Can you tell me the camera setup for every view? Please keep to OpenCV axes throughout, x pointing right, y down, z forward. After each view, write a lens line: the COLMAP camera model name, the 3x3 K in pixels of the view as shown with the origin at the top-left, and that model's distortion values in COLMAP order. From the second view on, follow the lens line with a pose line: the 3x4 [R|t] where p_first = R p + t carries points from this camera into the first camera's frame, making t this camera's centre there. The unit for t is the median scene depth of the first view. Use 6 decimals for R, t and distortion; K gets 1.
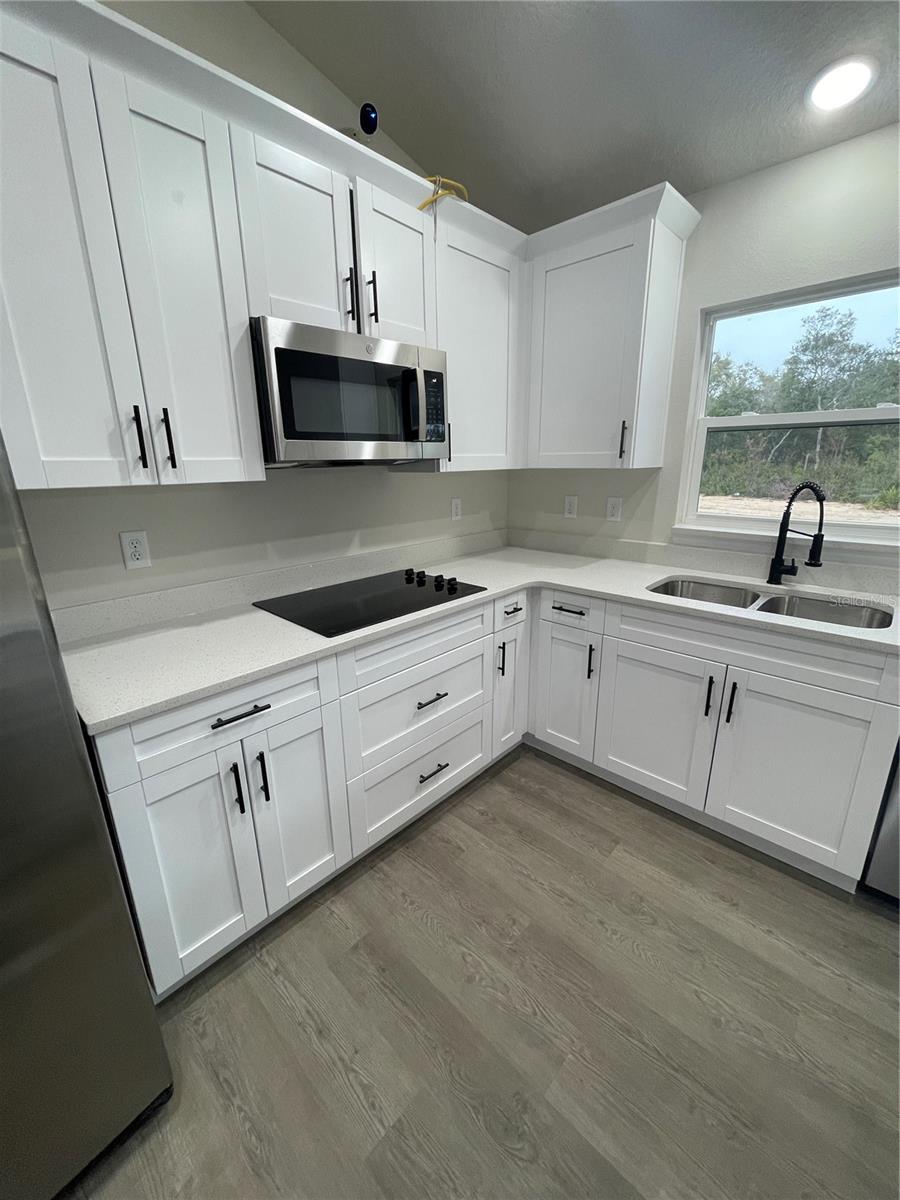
lens RADIAL K [[475.2, 0, 439.9], [0, 475.2, 601.2], [0, 0, 1]] dist [-0.005528, 0.000044]
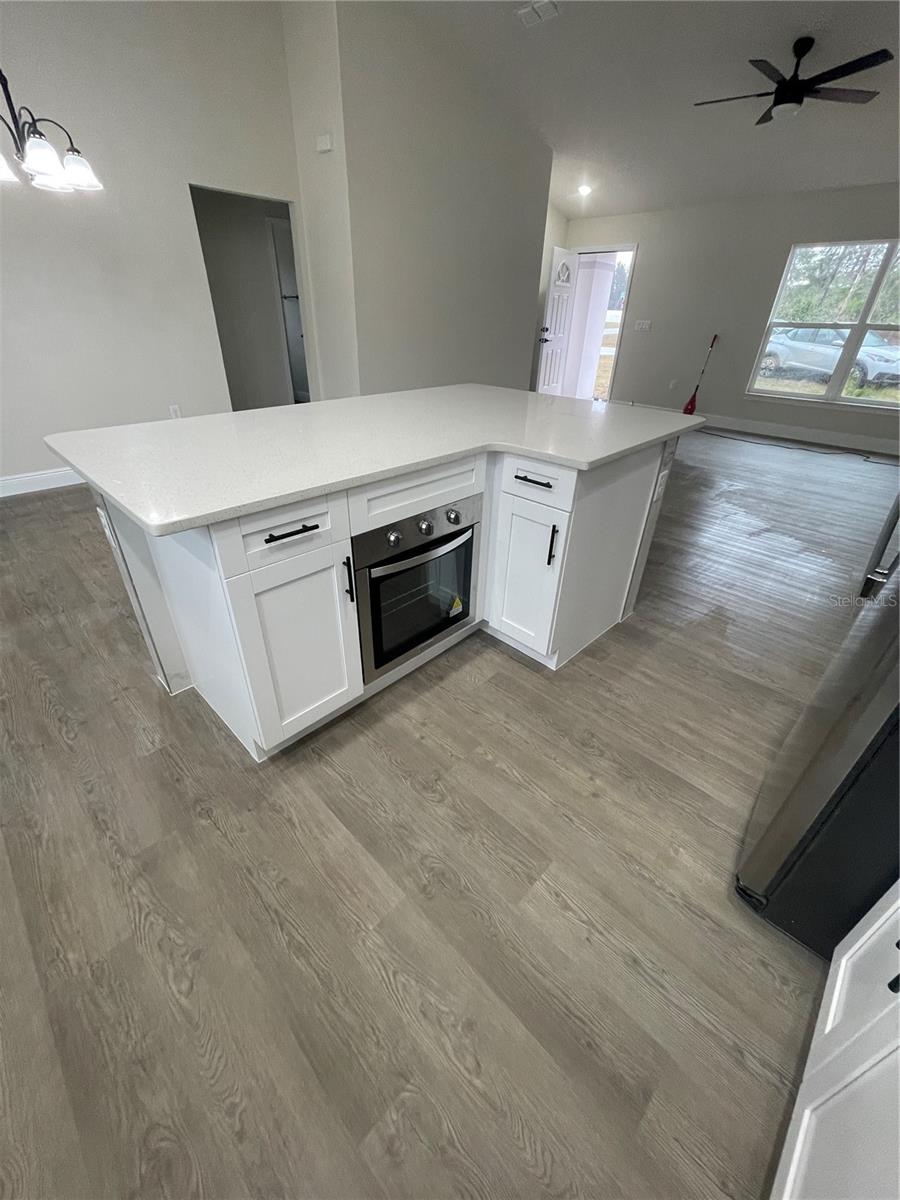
lens RADIAL K [[475.2, 0, 439.9], [0, 475.2, 601.2], [0, 0, 1]] dist [-0.005528, 0.000044]
pose [[-0.999886, -0.006710, 0.013517, 0.134101], [0.005545, 0.669703, 0.742608, -0.265784], [-0.014035, 0.742599, -0.669589, 1.280505]]
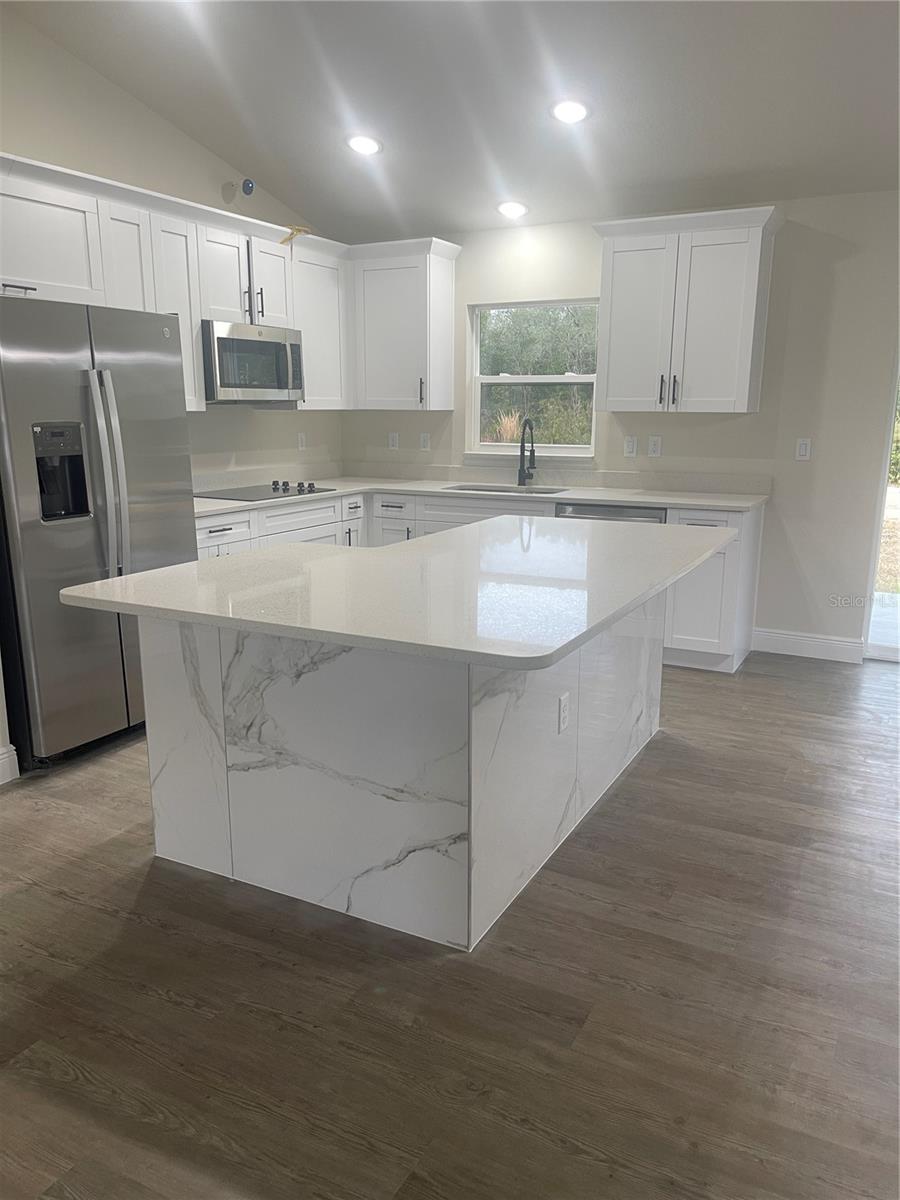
lens RADIAL K [[881.8, 0, 443.0], [0, 881.8, 604.7], [0, 0, 1]] dist [0.035280, -0.001944]
pose [[0.960678, -0.042294, 0.274423, -0.335464], [0.060887, 0.996364, -0.059589, 0.495203], [-0.270905, 0.073954, 0.959761, -1.620908]]
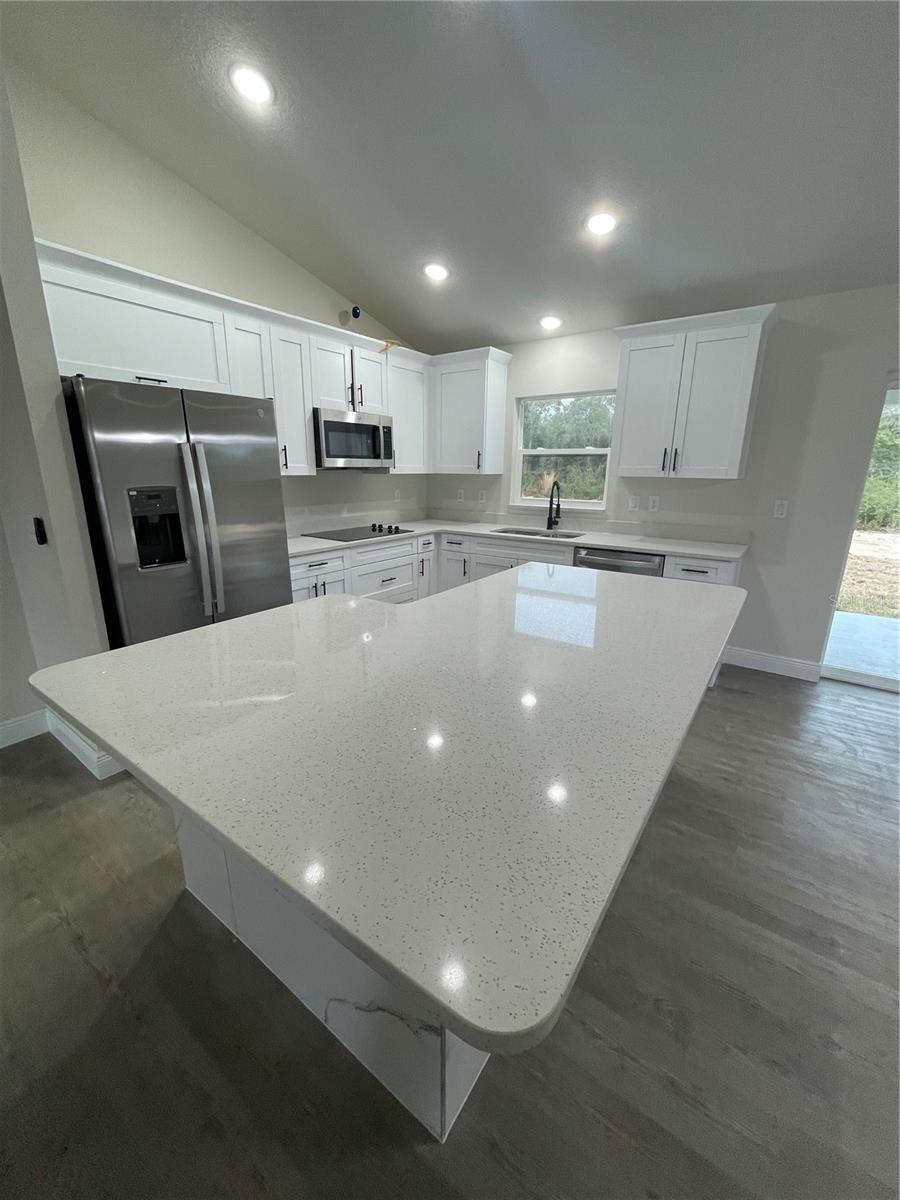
lens RADIAL K [[475.2, 0, 439.9], [0, 475.2, 601.2], [0, 0, 1]] dist [-0.005528, 0.000044]
pose [[0.990663, -0.015229, 0.135484, -0.069957], [0.017453, 0.999732, -0.015239, 0.301637], [-0.135215, 0.017462, 0.990662, -1.011809]]
